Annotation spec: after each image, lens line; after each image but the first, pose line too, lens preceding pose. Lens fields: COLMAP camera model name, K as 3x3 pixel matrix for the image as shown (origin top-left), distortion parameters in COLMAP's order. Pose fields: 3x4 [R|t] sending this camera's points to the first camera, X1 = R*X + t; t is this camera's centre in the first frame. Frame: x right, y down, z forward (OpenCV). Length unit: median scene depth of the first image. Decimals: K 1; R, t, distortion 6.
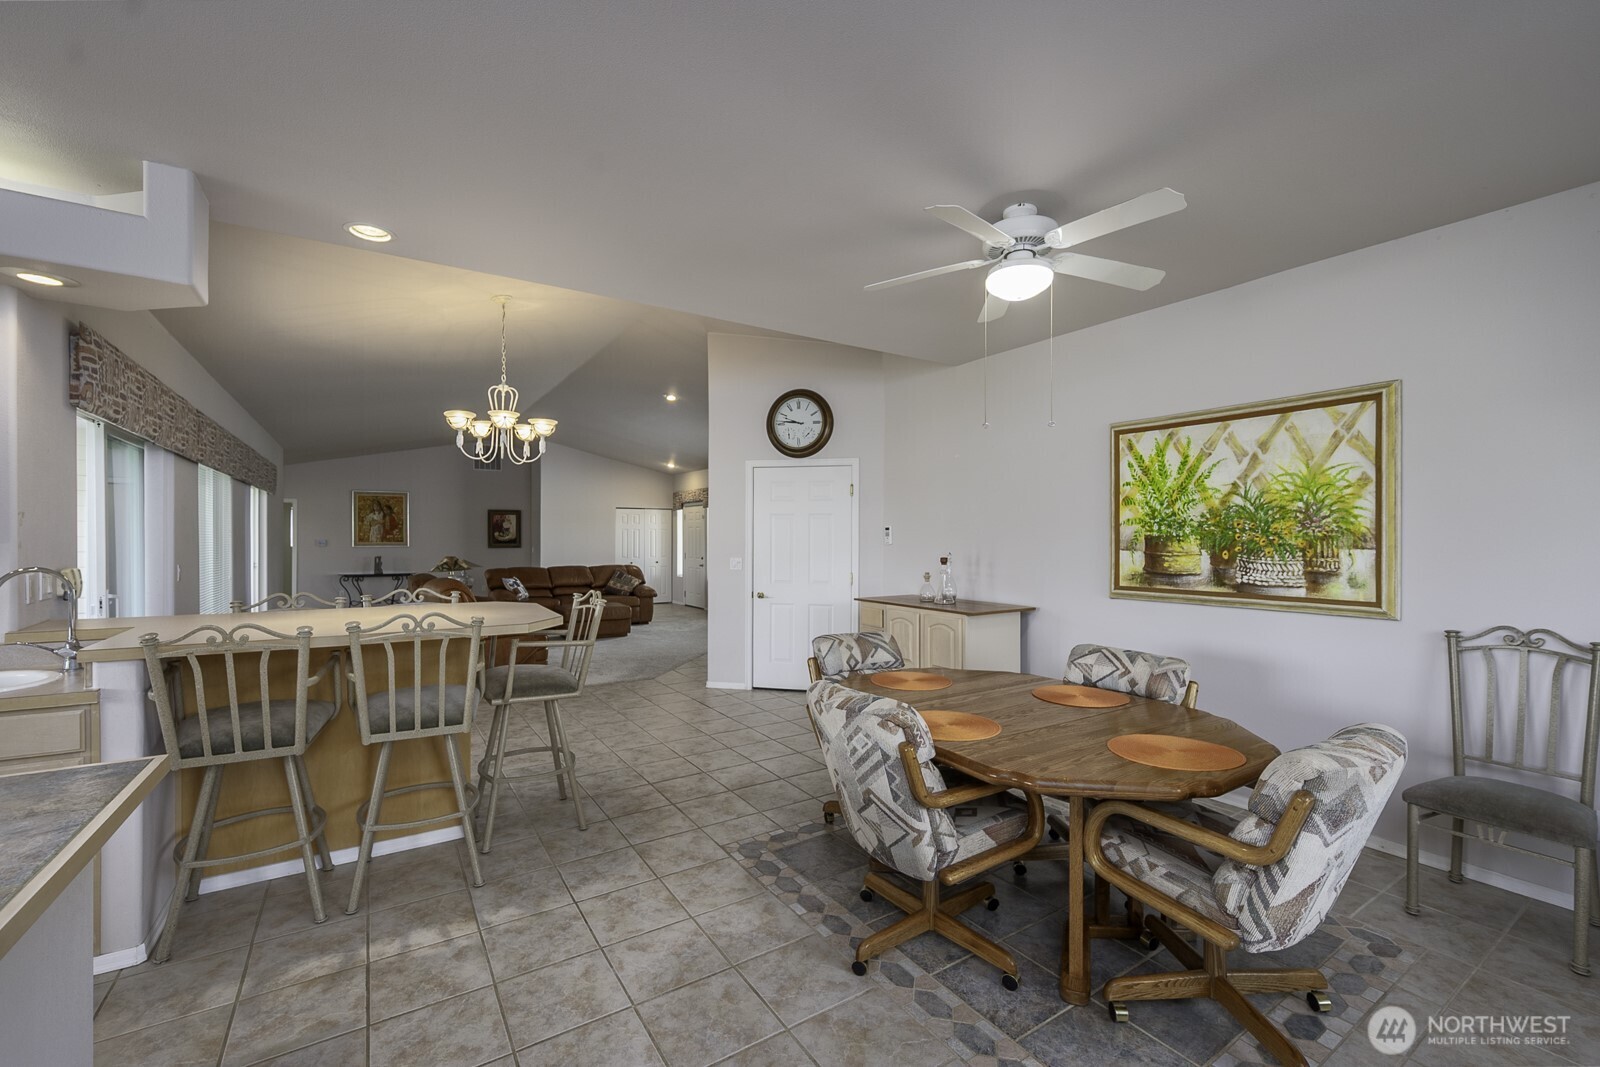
lens RADIAL K [[665.5, 0, 801.2], [0, 665.5, 538.0], [0, 0, 1]] dist [-0.000467, 0.000129]
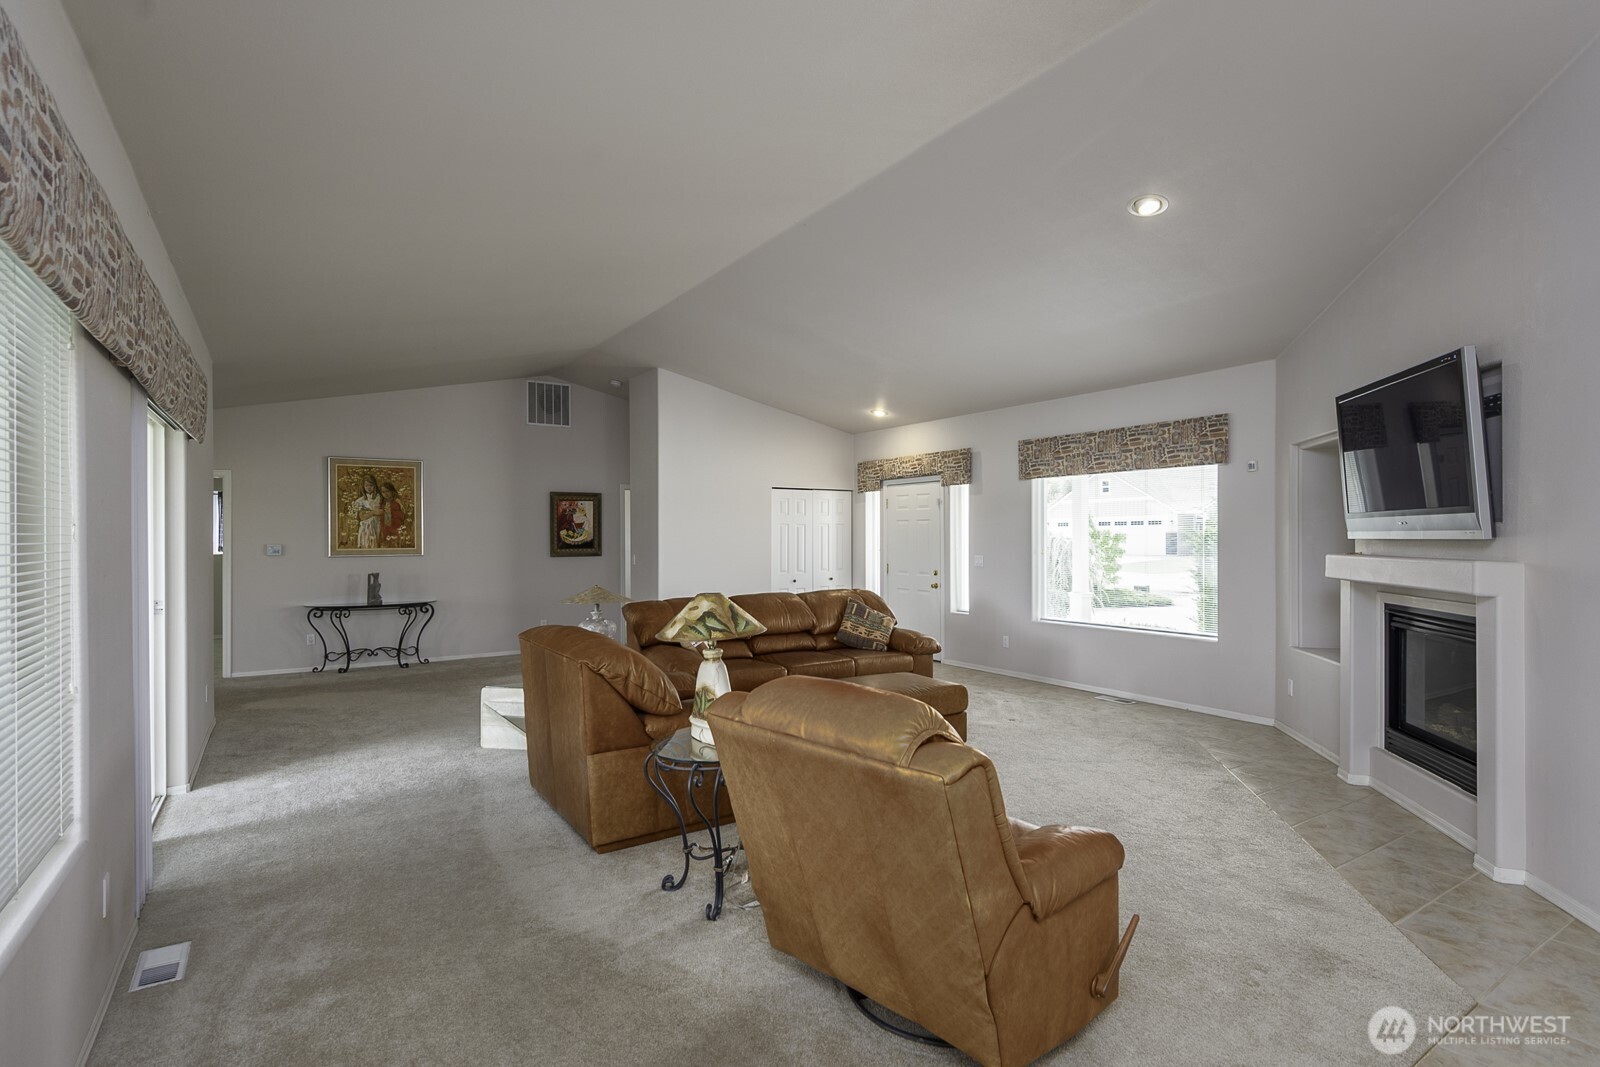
lens RADIAL K [[776.5, 0, 800.0], [0, 776.5, 533.5], [0, 0, 1]] dist [-0.000355, -0.000102]
pose [[0.999967, -0.003780, 0.007156, -0.962501], [0.003817, 0.999979, -0.005204, -0.004109], [-0.007136, 0.005231, 0.999961, 1.165893]]
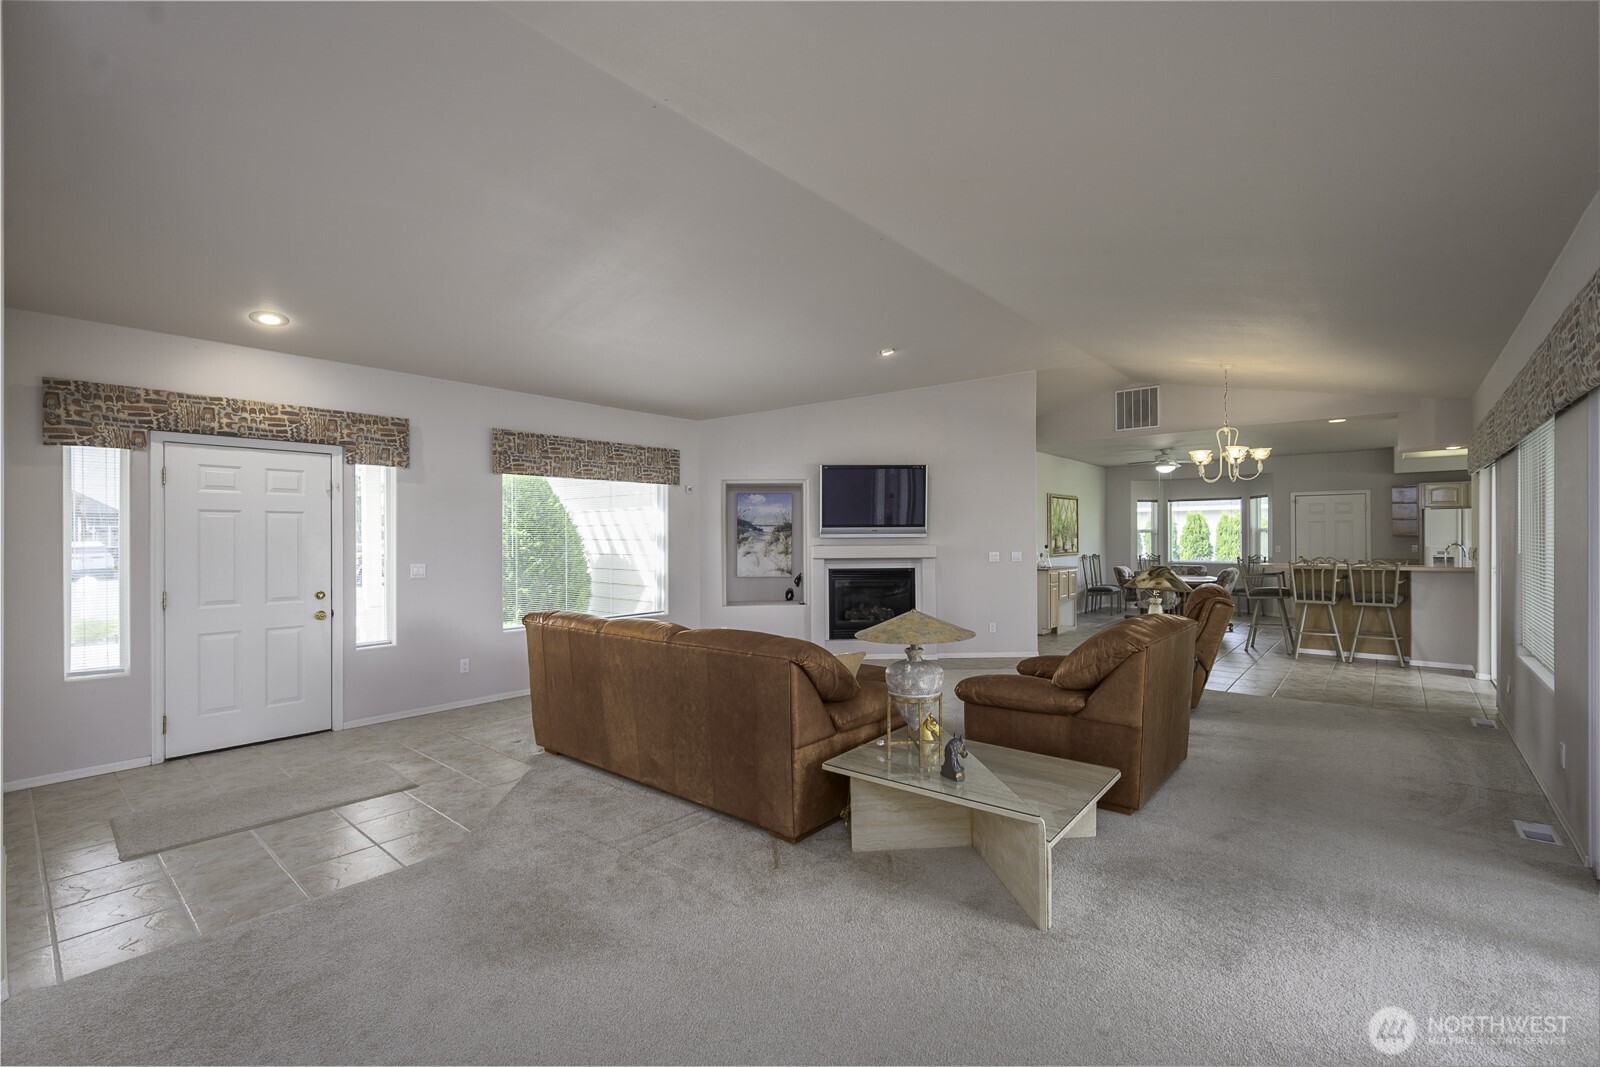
lens RADIAL K [[691.2, 0, 807.1], [0, 691.2, 533.4], [0, 0, 1]] dist [-0.000762, -0.000109]
pose [[-0.286943, 0.003448, 0.957942, -2.119421], [0.005800, 0.999981, -0.001862, -0.008617], [-0.957930, 0.005021, -0.286957, 3.015456]]
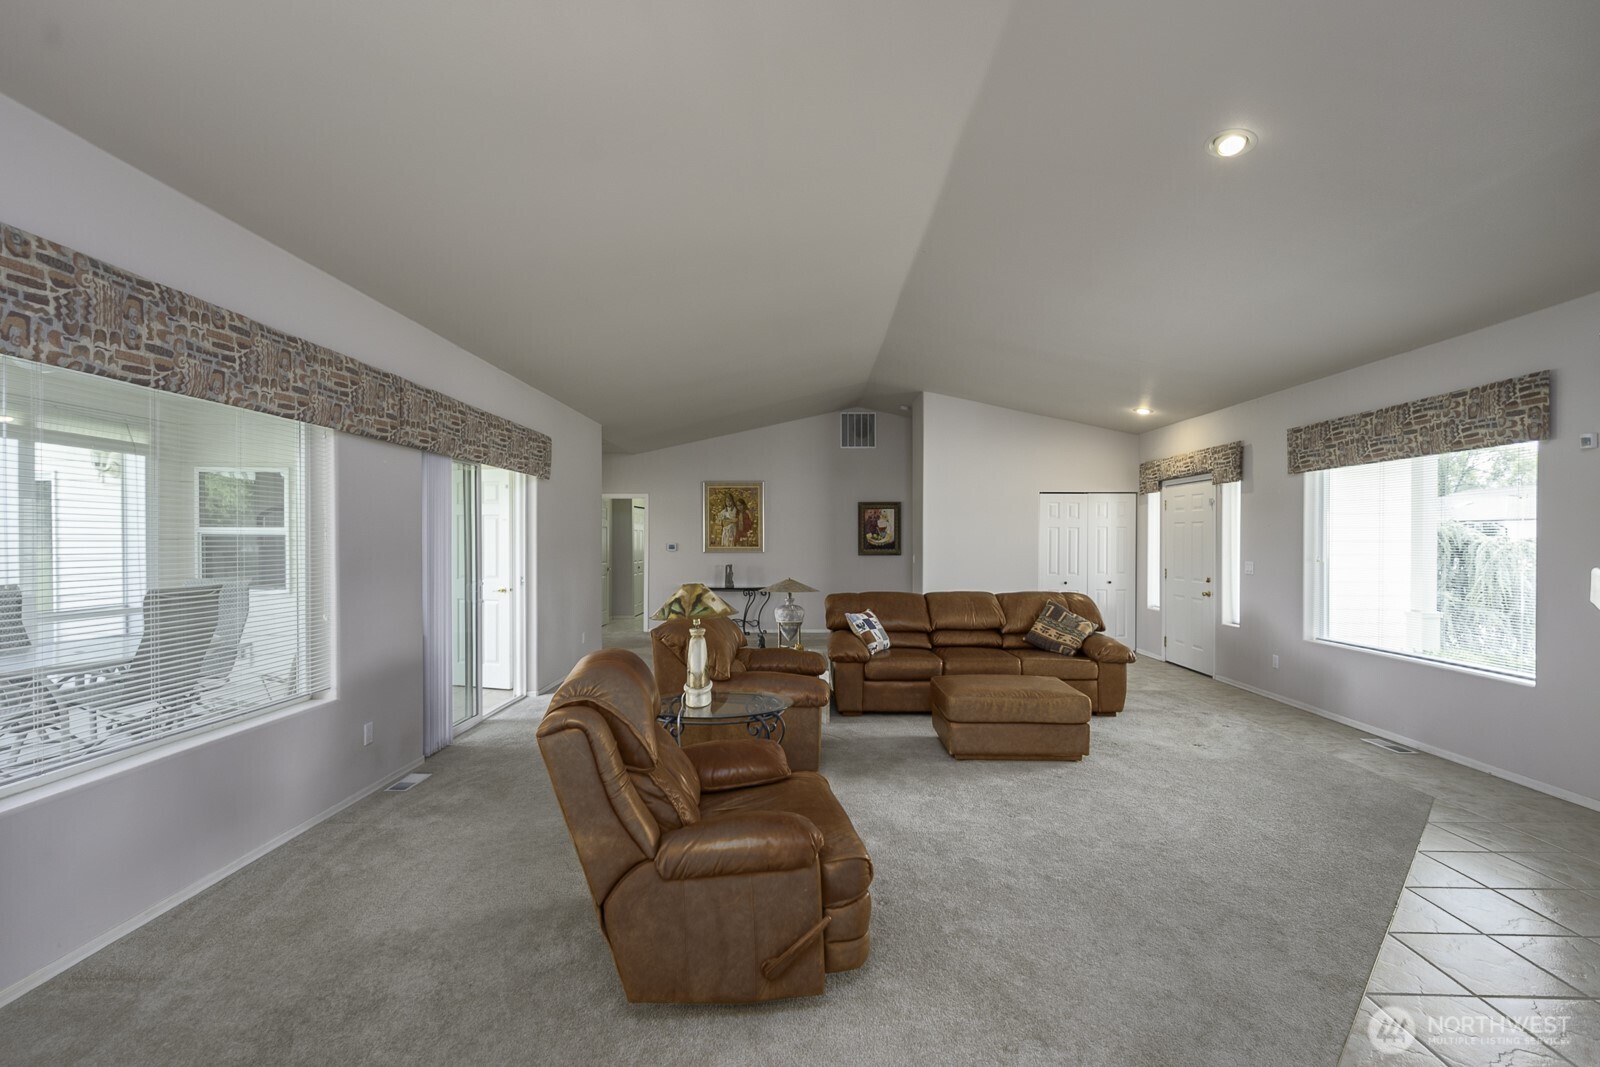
lens RADIAL K [[684.3, 0, 802.2], [0, 684.3, 539.9], [0, 0, 1]] dist [-0.000939, 0.000028]
pose [[0.834172, 0.000722, -0.551505, -0.421010], [-0.001335, 0.999999, -0.000710, -0.003529], [0.551503, 0.001329, 0.834172, 1.312170]]
